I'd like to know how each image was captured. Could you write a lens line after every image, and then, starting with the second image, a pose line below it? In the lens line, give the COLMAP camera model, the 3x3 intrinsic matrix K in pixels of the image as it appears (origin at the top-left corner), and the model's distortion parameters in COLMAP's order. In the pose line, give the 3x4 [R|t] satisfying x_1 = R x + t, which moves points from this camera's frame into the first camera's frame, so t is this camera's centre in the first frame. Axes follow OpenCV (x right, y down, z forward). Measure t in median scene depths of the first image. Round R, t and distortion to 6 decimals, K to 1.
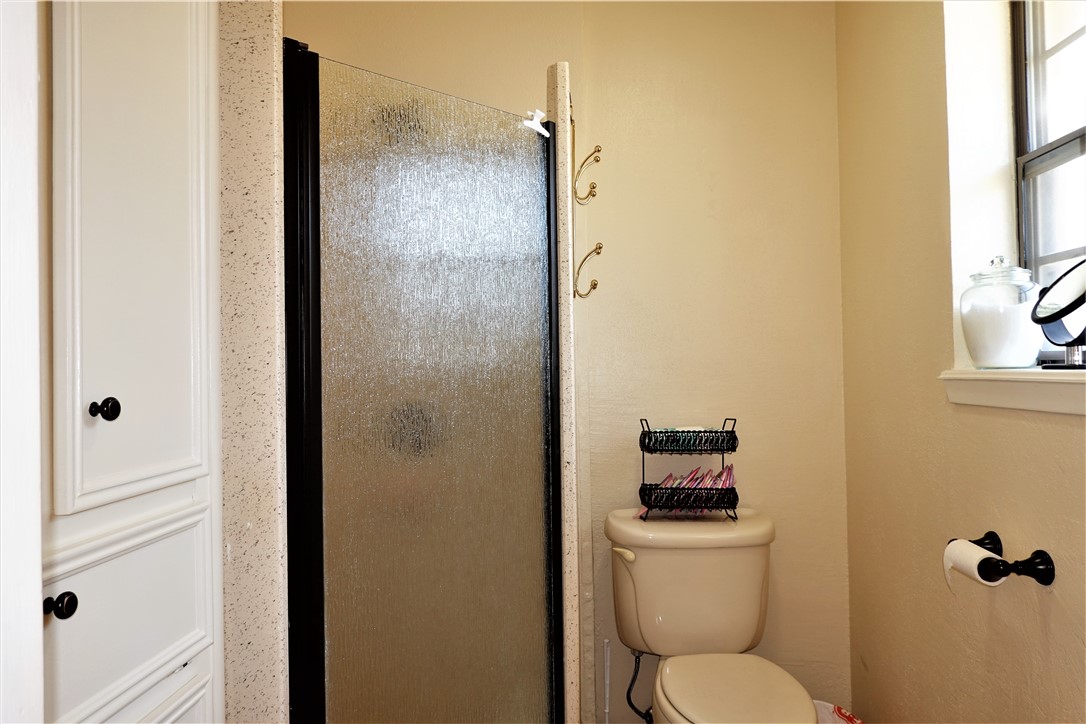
lens RADIAL K [[715.9, 0, 540.0], [0, 715.9, 358.4], [0, 0, 1]] dist [-0.005940, 0.001127]
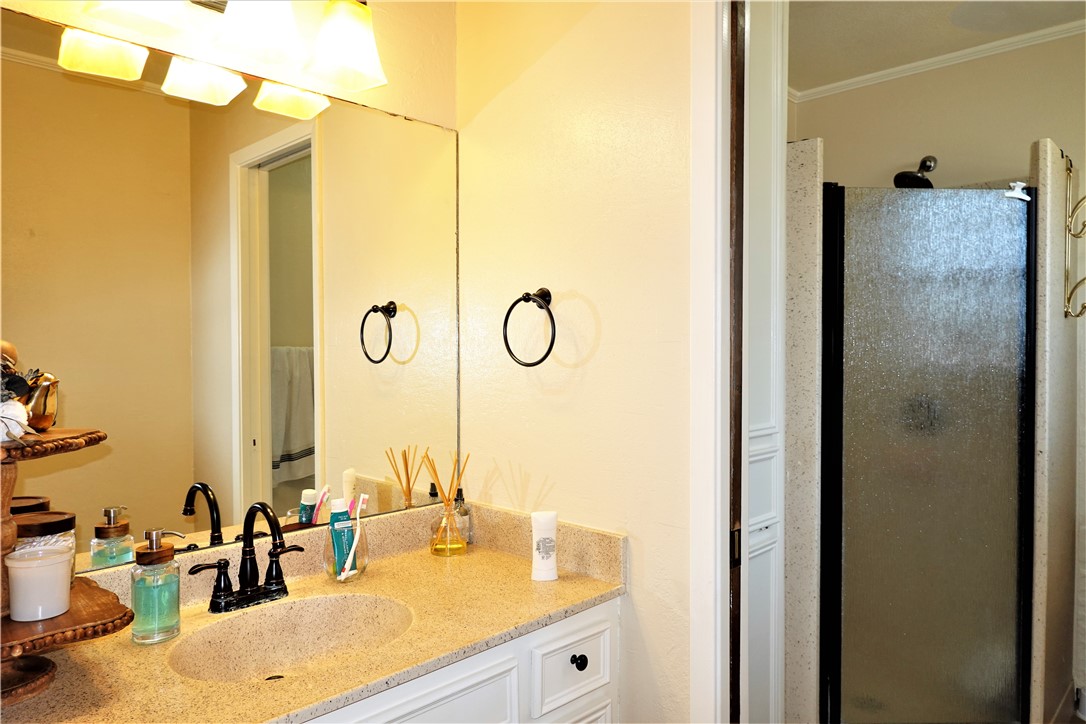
lens RADIAL K [[715.9, 0, 540.0], [0, 715.9, 358.4], [0, 0, 1]] dist [-0.005940, 0.001127]
pose [[0.753225, 0.024465, -0.657308, 0.258956], [-0.003407, 0.999440, 0.033294, -0.081222], [0.657754, -0.022838, 0.752887, -0.725207]]
